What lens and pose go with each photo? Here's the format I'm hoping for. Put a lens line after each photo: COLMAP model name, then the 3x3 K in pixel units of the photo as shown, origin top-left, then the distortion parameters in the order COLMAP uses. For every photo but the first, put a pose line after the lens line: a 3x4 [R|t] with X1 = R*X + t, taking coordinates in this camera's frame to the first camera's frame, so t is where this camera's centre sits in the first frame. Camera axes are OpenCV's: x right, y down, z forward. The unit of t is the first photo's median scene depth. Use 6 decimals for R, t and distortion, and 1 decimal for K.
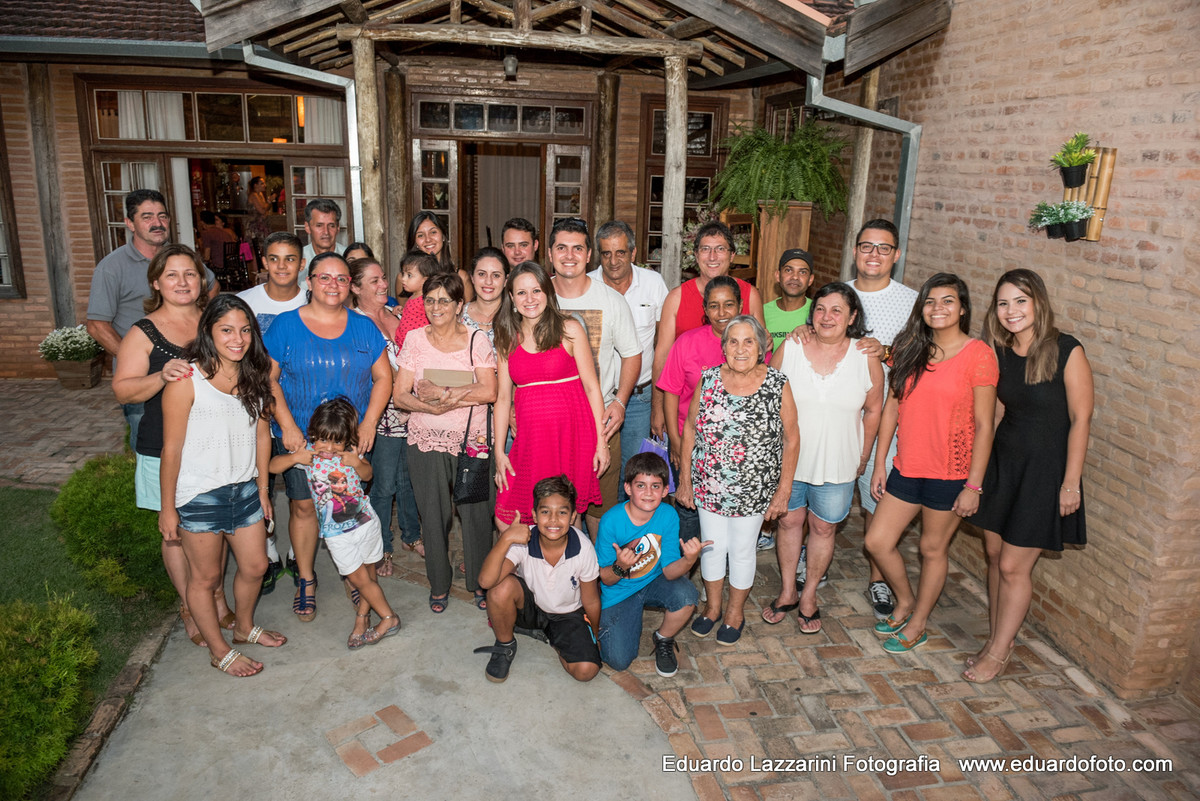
lens RADIAL K [[787.7, 0, 600.0], [0, 787.7, 400.5], [0, 0, 1]] dist [-0.048230, -0.001596]
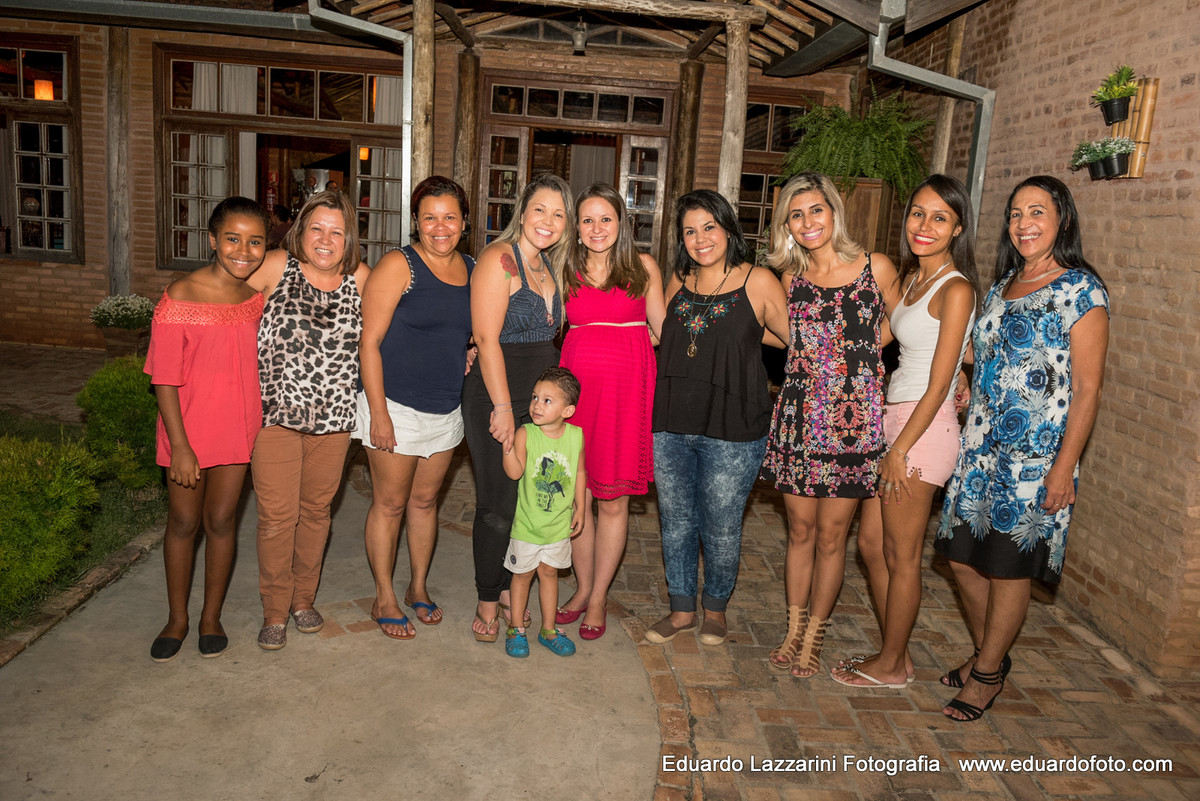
lens RADIAL K [[915.9, 0, 600.0], [0, 915.9, 400.5], [0, 0, 1]] dist [-0.020919, -0.002403]
pose [[0.990284, 0.063487, -0.123719, 0.095344], [-0.074105, 0.993774, -0.083193, 0.131204], [0.117667, 0.091553, 0.988824, -0.094645]]
